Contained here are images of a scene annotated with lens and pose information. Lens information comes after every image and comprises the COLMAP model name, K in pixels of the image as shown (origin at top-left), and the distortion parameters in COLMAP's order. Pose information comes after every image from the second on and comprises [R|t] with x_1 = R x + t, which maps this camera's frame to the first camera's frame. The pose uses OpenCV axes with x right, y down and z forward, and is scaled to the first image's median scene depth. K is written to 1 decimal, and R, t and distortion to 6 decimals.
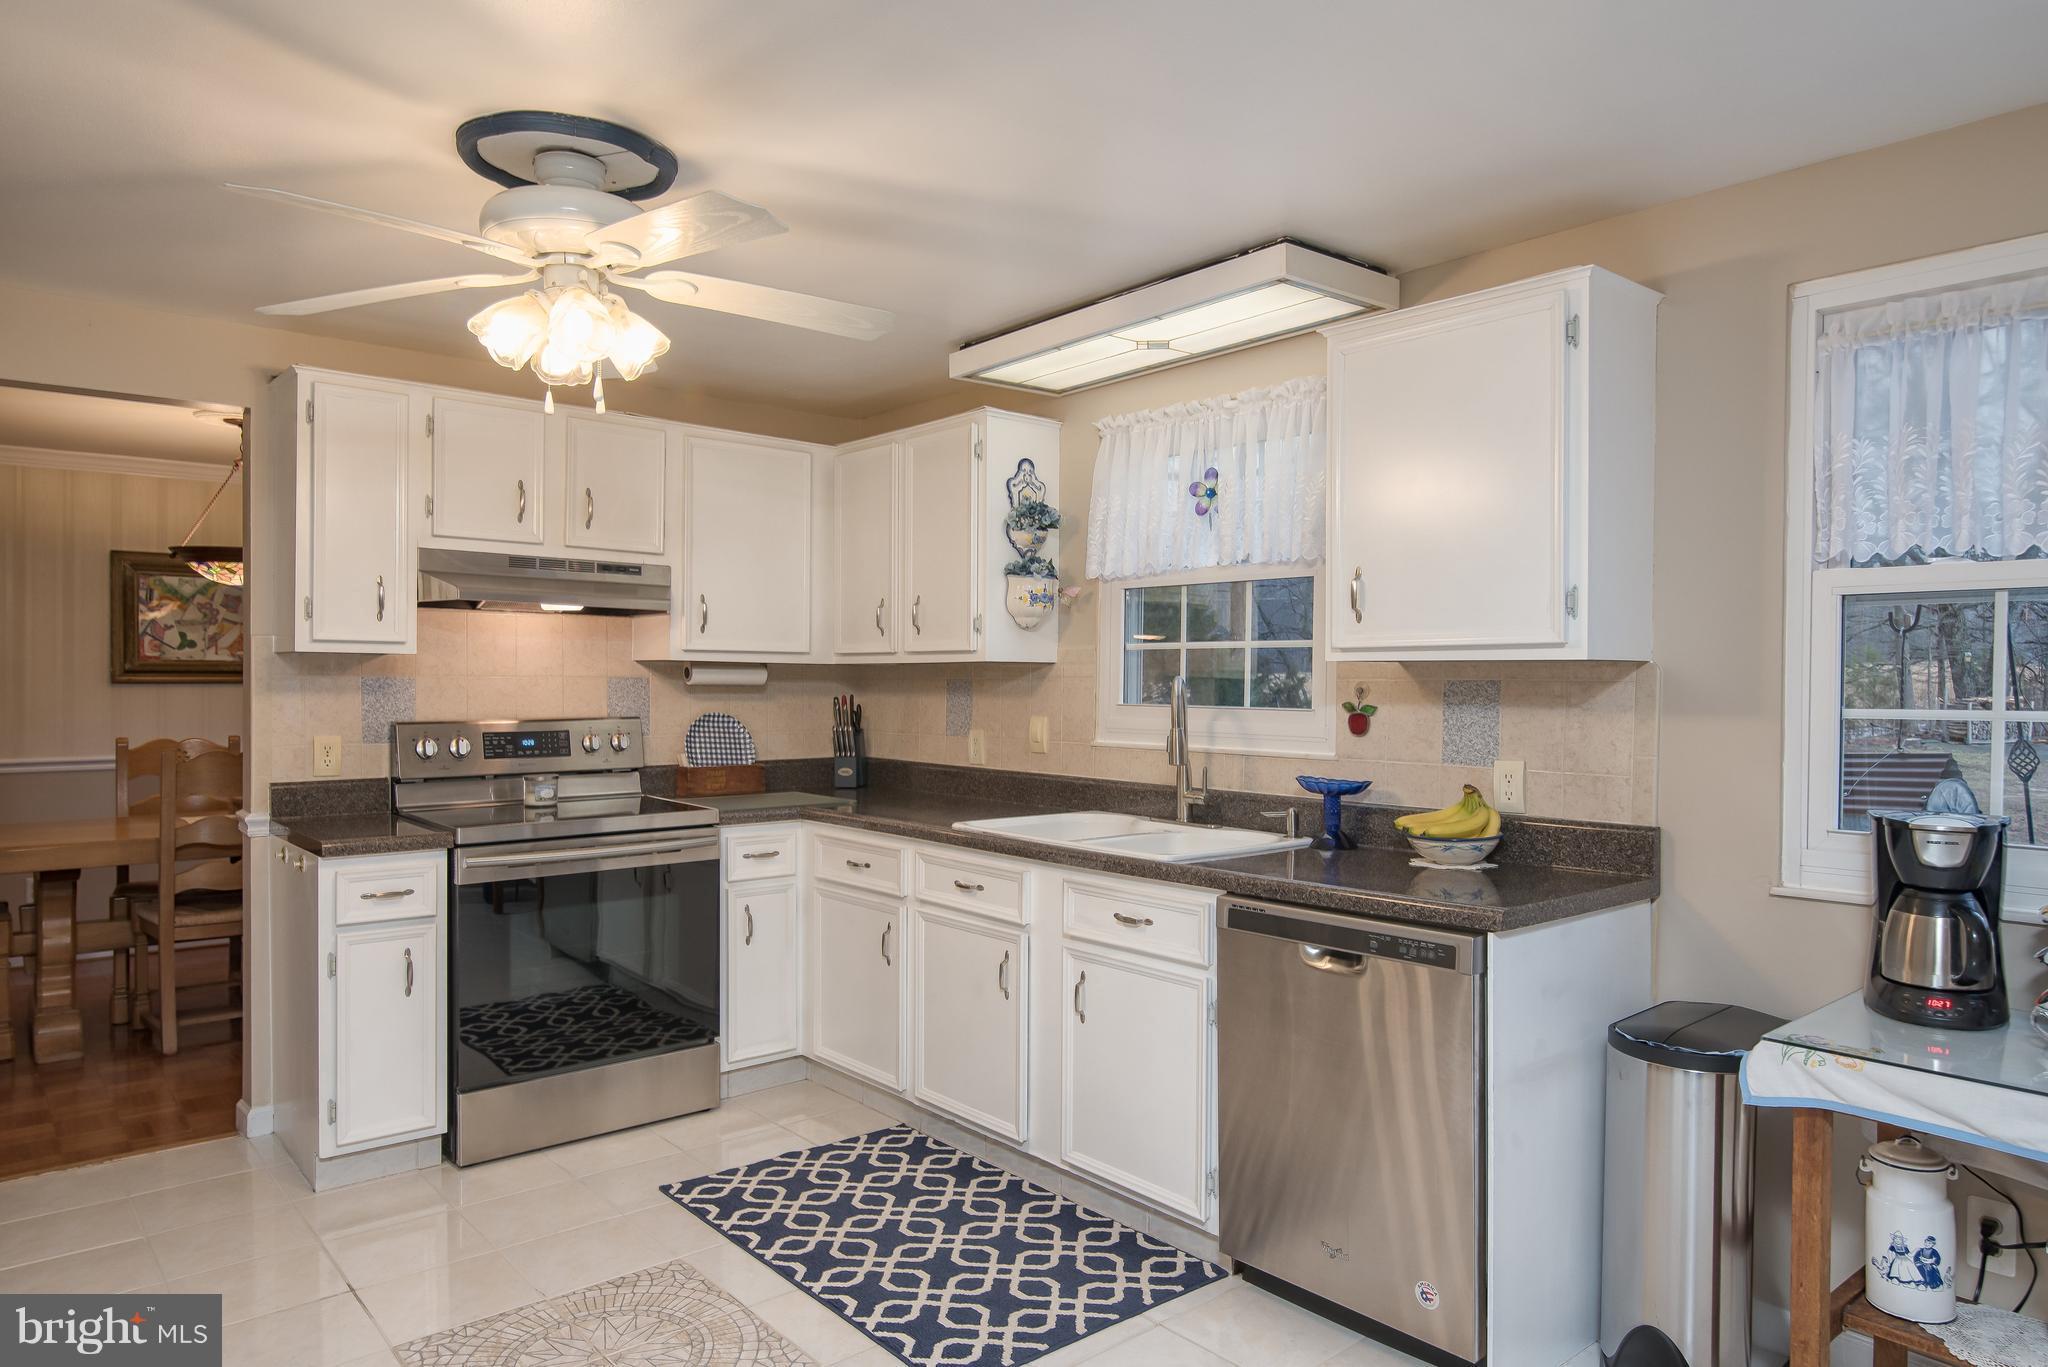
lens RADIAL K [[1311.0, 0, 1014.4], [0, 1311.0, 692.4], [0, 0, 1]] dist [-0.002795, -0.001055]
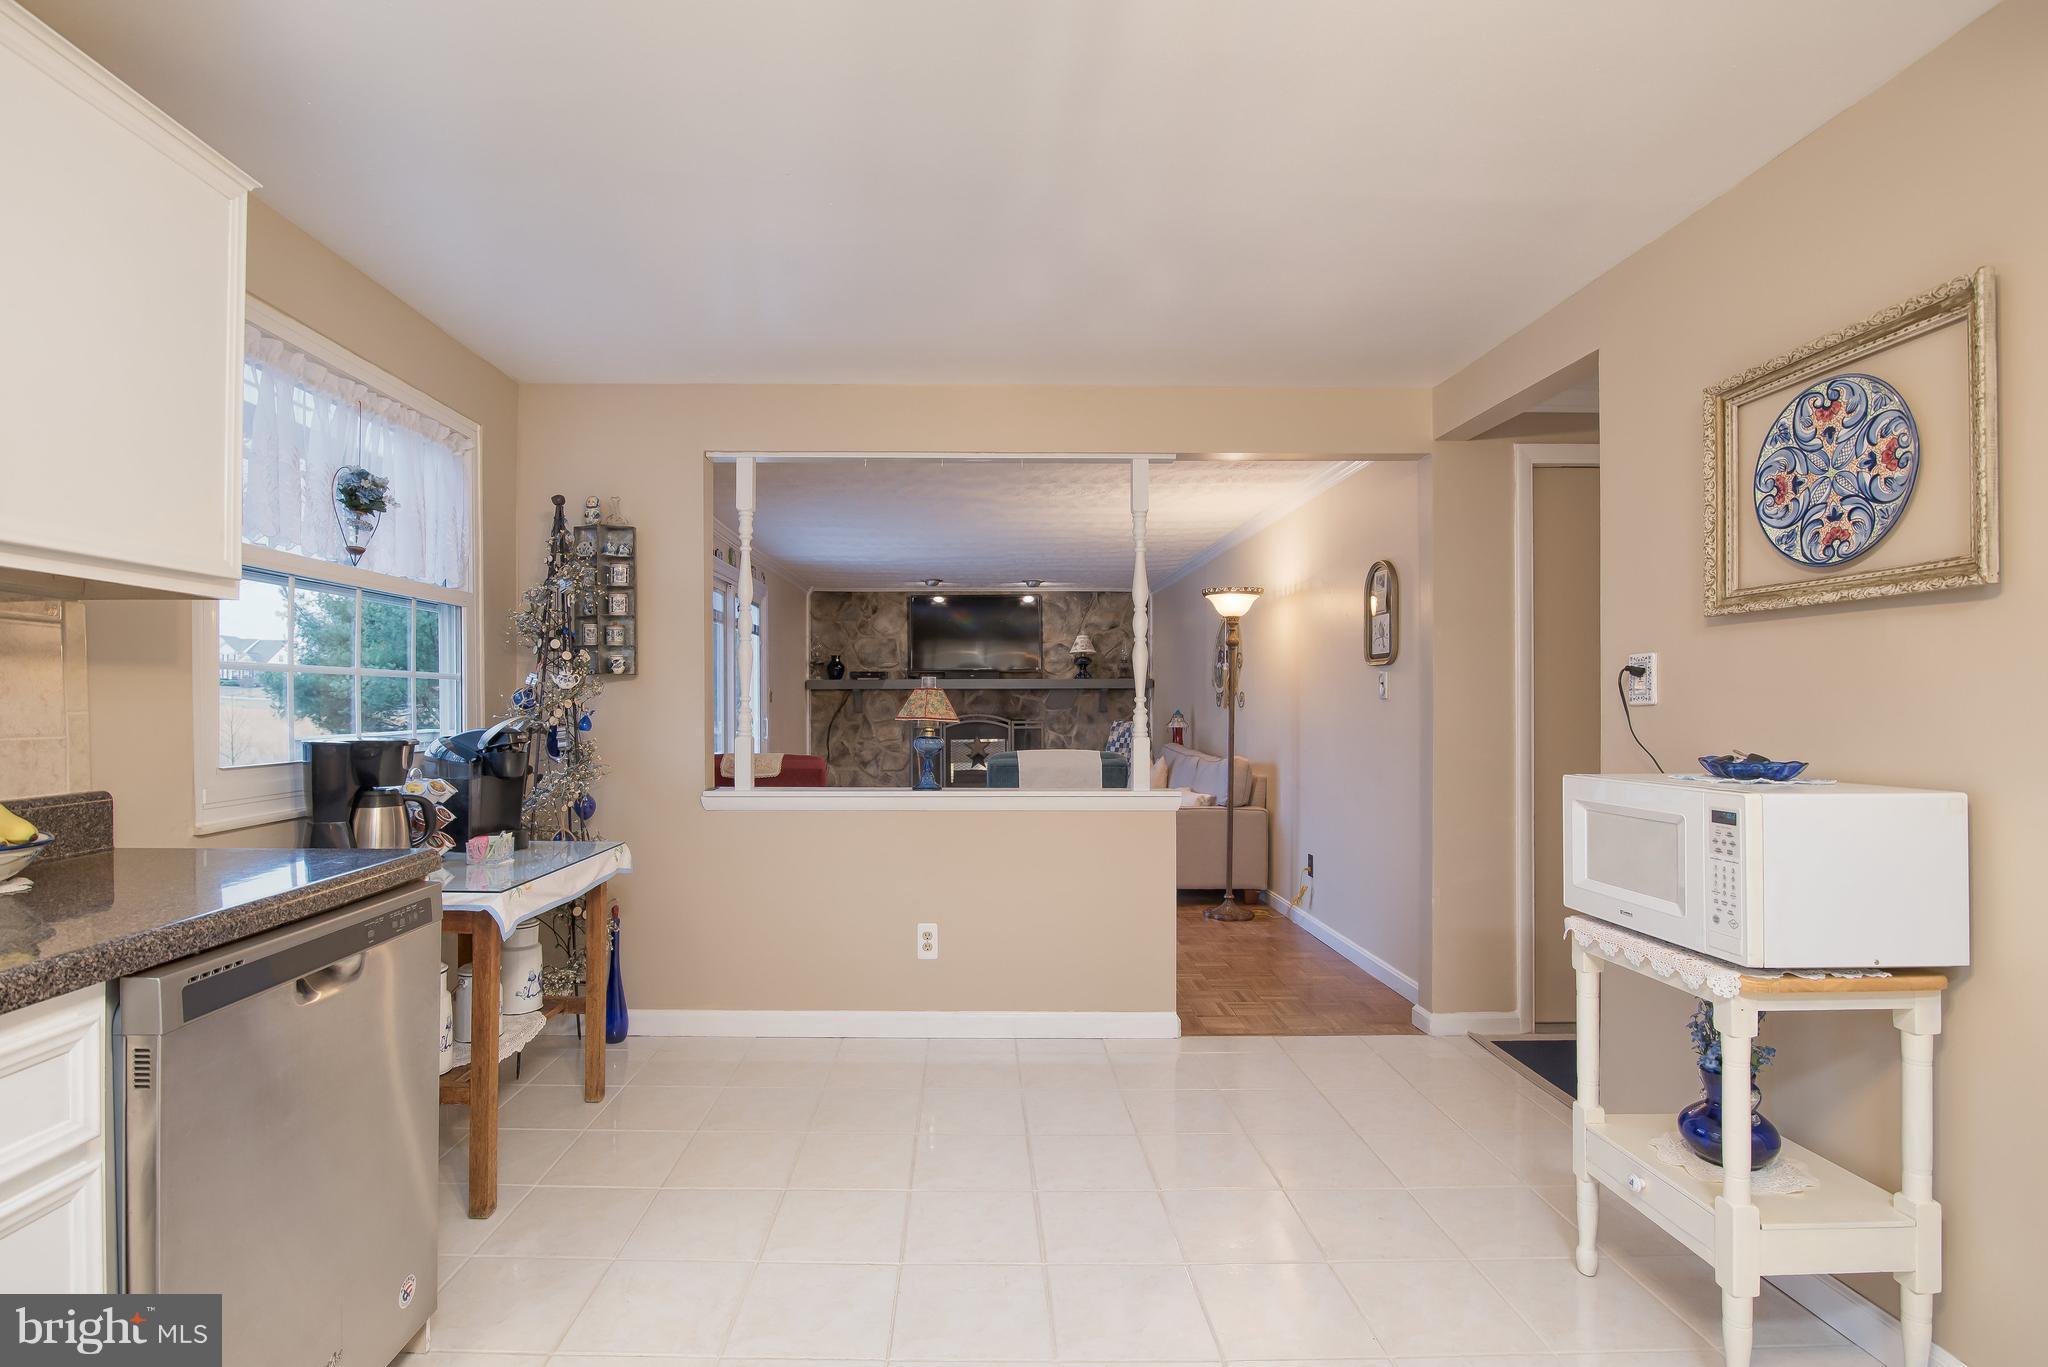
lens RADIAL K [[960.1, 0, 1022.2], [0, 960.1, 689.3], [0, 0, 1]] dist [-0.001500, -0.000259]
pose [[-0.785035, 0.001564, 0.619450, -0.266422], [-0.000296, 0.999996, -0.002900, 0.025337], [-0.619452, -0.002460, -0.785031, 0.777404]]
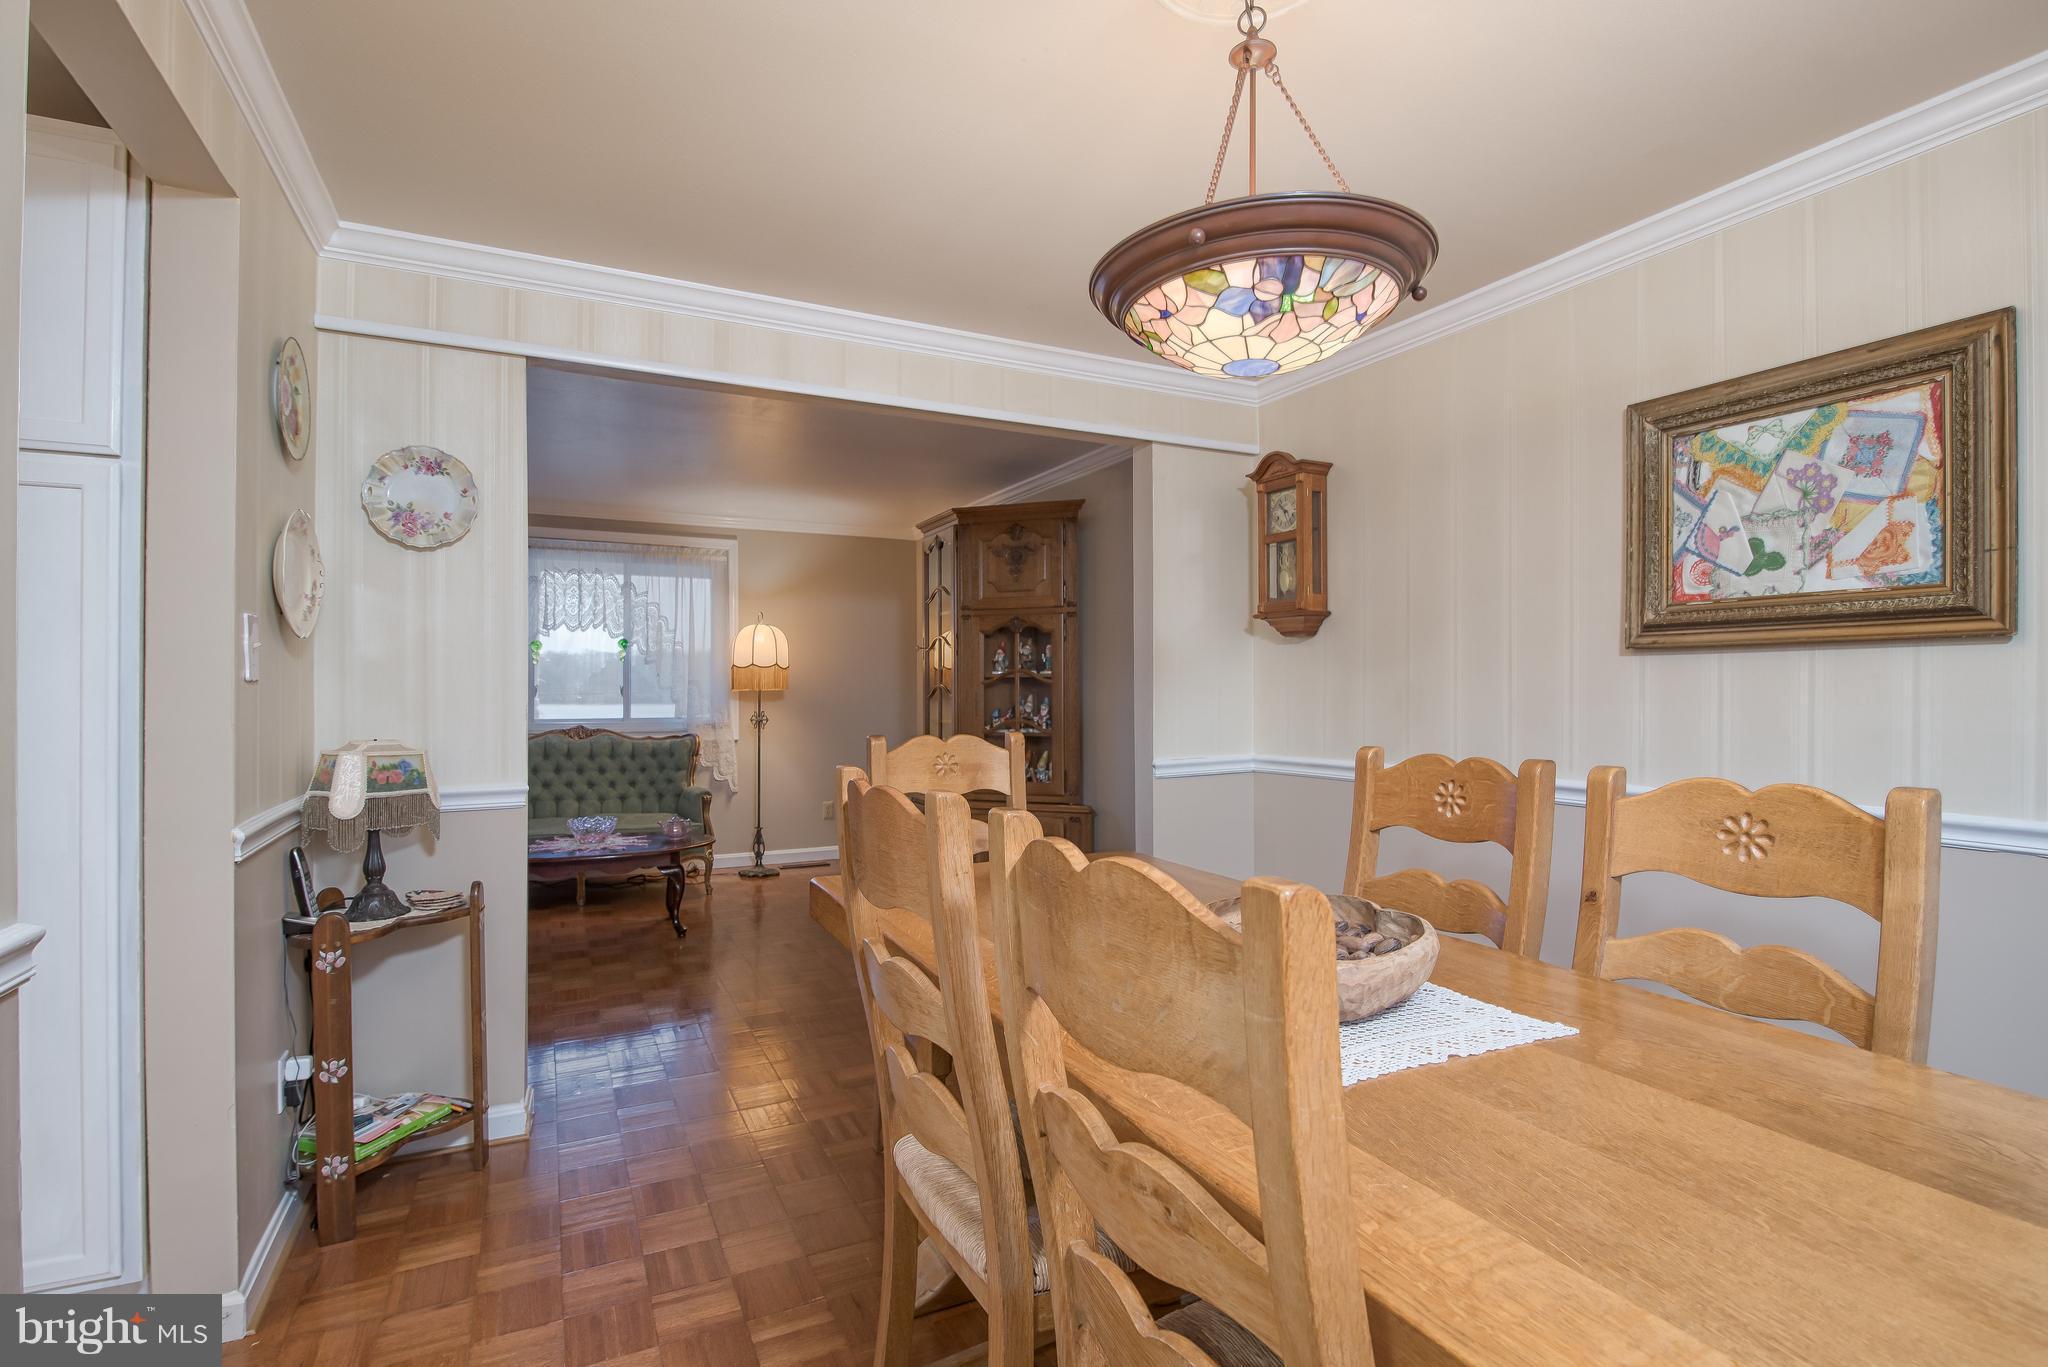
lens RADIAL K [[960.1, 0, 1022.2], [0, 960.1, 689.3], [0, 0, 1]] dist [-0.001500, -0.000259]
pose [[-0.225305, -0.004611, -0.974277, -0.372270], [-0.011473, 0.999932, -0.002080, 0.019692], [0.974221, 0.010710, -0.225342, 1.286661]]
